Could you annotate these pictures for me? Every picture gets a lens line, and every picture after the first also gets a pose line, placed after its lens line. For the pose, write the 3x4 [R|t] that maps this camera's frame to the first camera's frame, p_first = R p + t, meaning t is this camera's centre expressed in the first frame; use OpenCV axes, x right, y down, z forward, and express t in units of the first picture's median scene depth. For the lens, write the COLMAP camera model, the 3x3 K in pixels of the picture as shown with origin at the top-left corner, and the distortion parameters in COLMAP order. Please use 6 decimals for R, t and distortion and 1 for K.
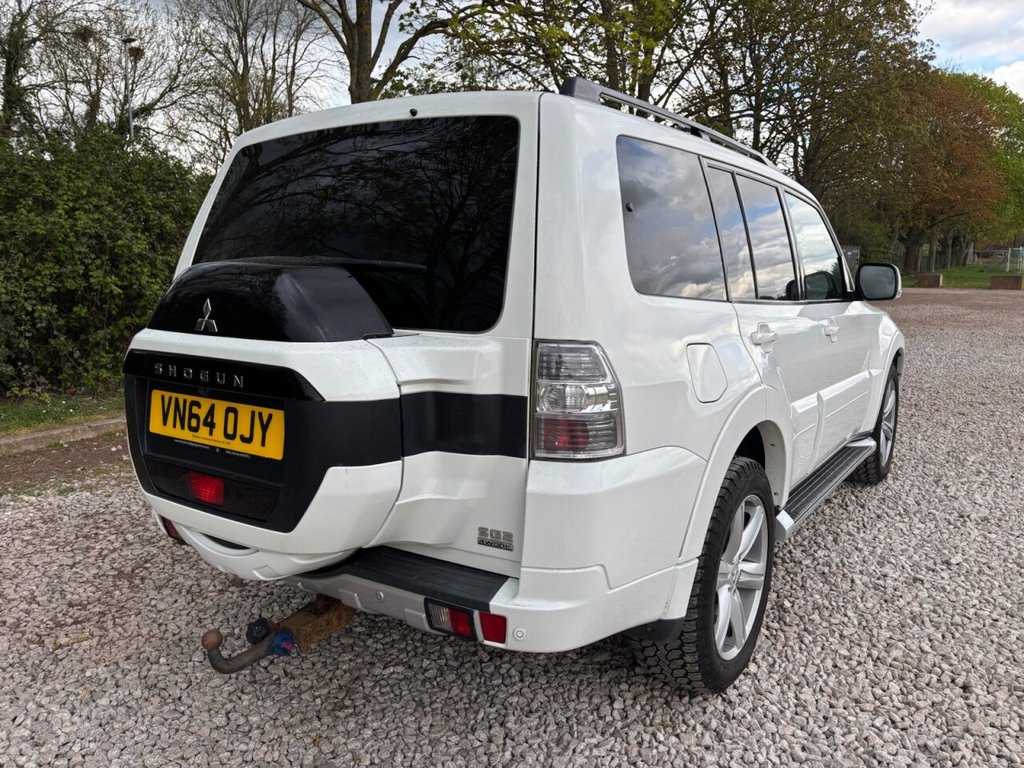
lens RADIAL K [[791.5, 0, 509.4], [0, 791.5, 365.6], [0, 0, 1]] dist [0.063151, -0.070673]
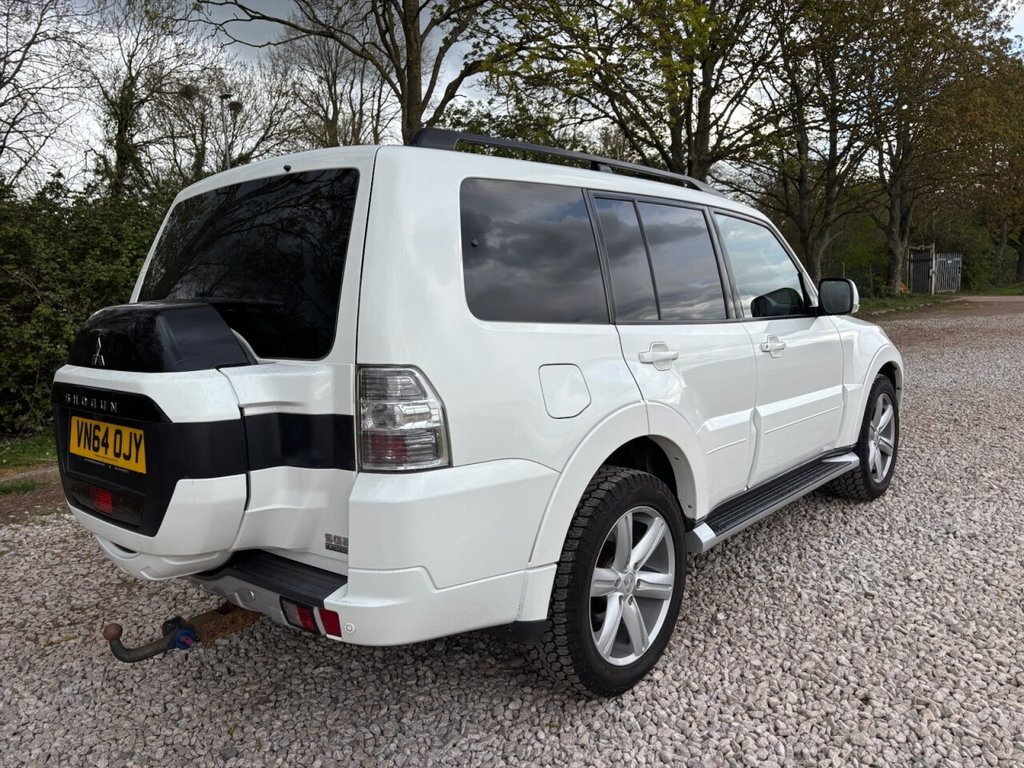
lens RADIAL K [[791.5, 0, 508.8], [0, 791.5, 363.5], [0, 0, 1]] dist [0.063151, -0.070673]
pose [[0.991127, -0.027192, -0.130110, 0.269215], [0.022883, 0.999143, -0.034504, 0.006403], [0.130937, 0.031220, 0.990899, -0.064254]]
